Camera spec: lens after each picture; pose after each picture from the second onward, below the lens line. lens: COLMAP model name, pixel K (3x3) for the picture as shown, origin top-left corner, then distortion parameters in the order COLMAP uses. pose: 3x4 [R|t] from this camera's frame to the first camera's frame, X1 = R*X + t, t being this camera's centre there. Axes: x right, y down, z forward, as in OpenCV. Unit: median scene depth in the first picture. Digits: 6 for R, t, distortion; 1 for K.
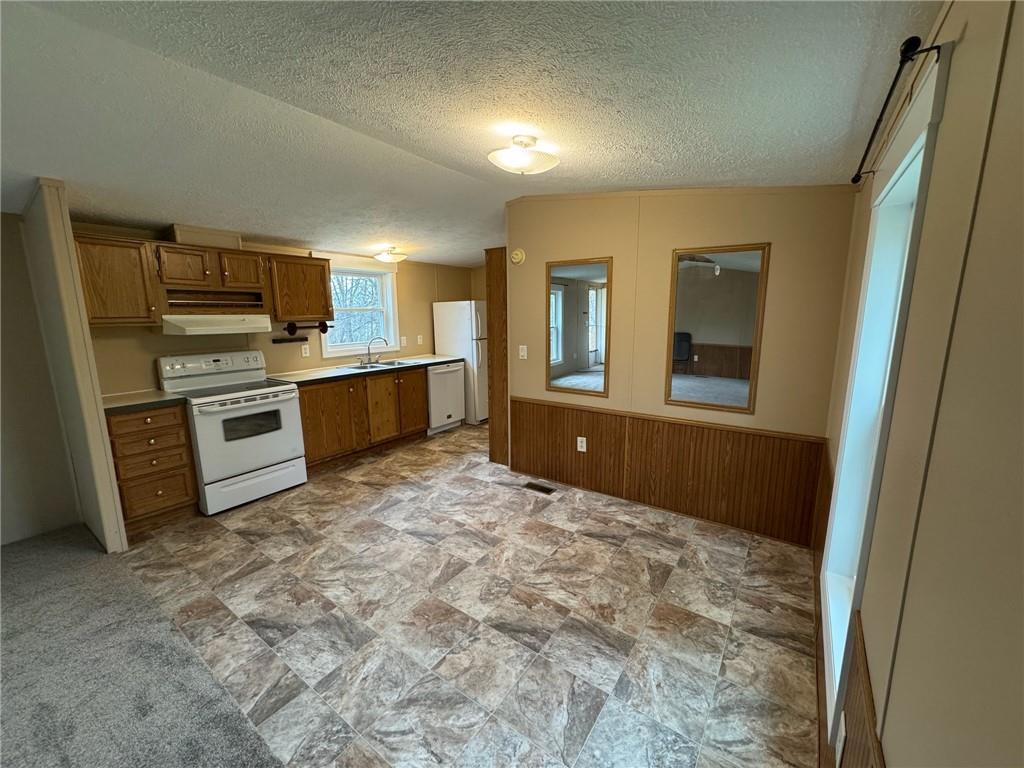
lens RADIAL K [[407.4, 0, 514.5], [0, 407.4, 381.3], [0, 0, 1]] dist [-0.001166, 0.000286]
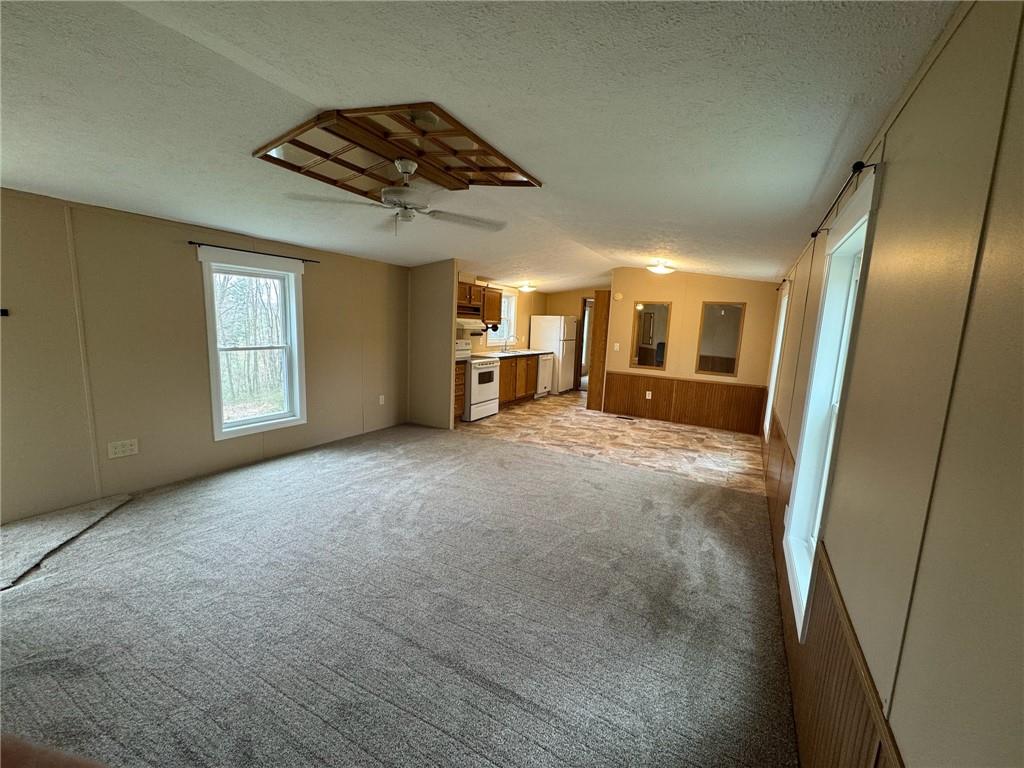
lens RADIAL K [[407.4, 0, 514.5], [0, 407.4, 381.3], [0, 0, 1]] dist [-0.001166, 0.000286]
pose [[0.994460, 0.038777, 0.097700, -0.650483], [-0.036456, 0.999012, -0.025435, 0.158109], [-0.098590, 0.021732, 0.994891, -0.851448]]
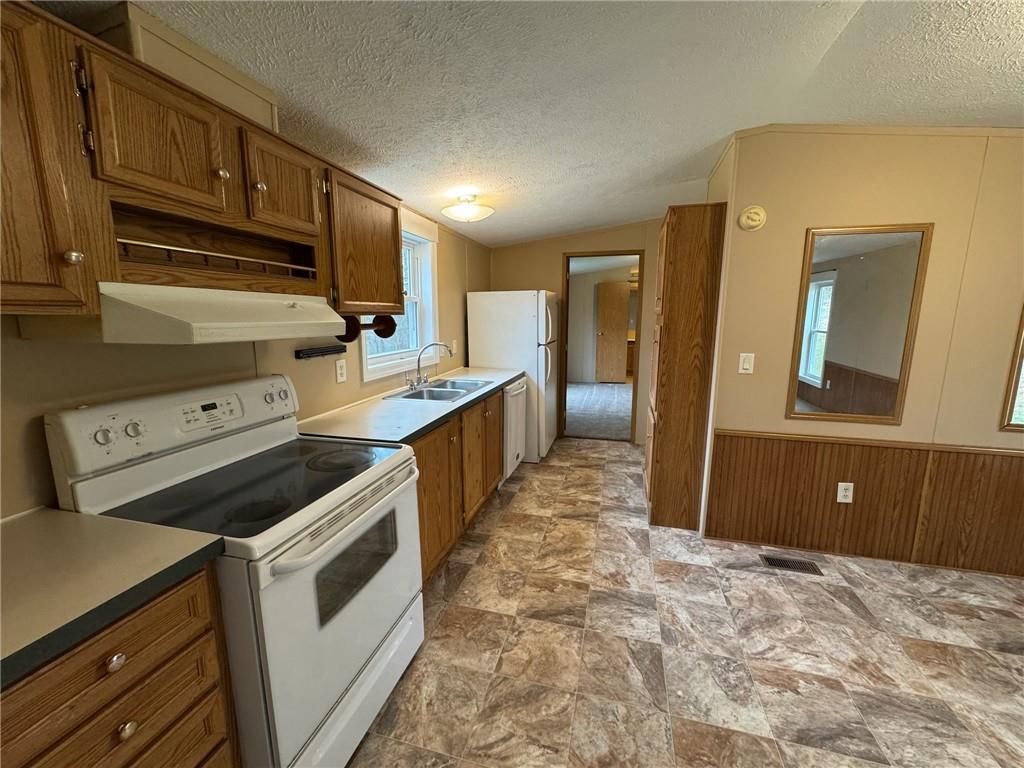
lens RADIAL K [[407.4, 0, 514.5], [0, 407.4, 381.3], [0, 0, 1]] dist [-0.001166, 0.000286]
pose [[0.939029, -0.044056, 0.341005, -0.588950], [0.046848, 0.998902, 0.000045, -0.062255], [-0.340633, 0.015933, 0.940061, 0.523182]]
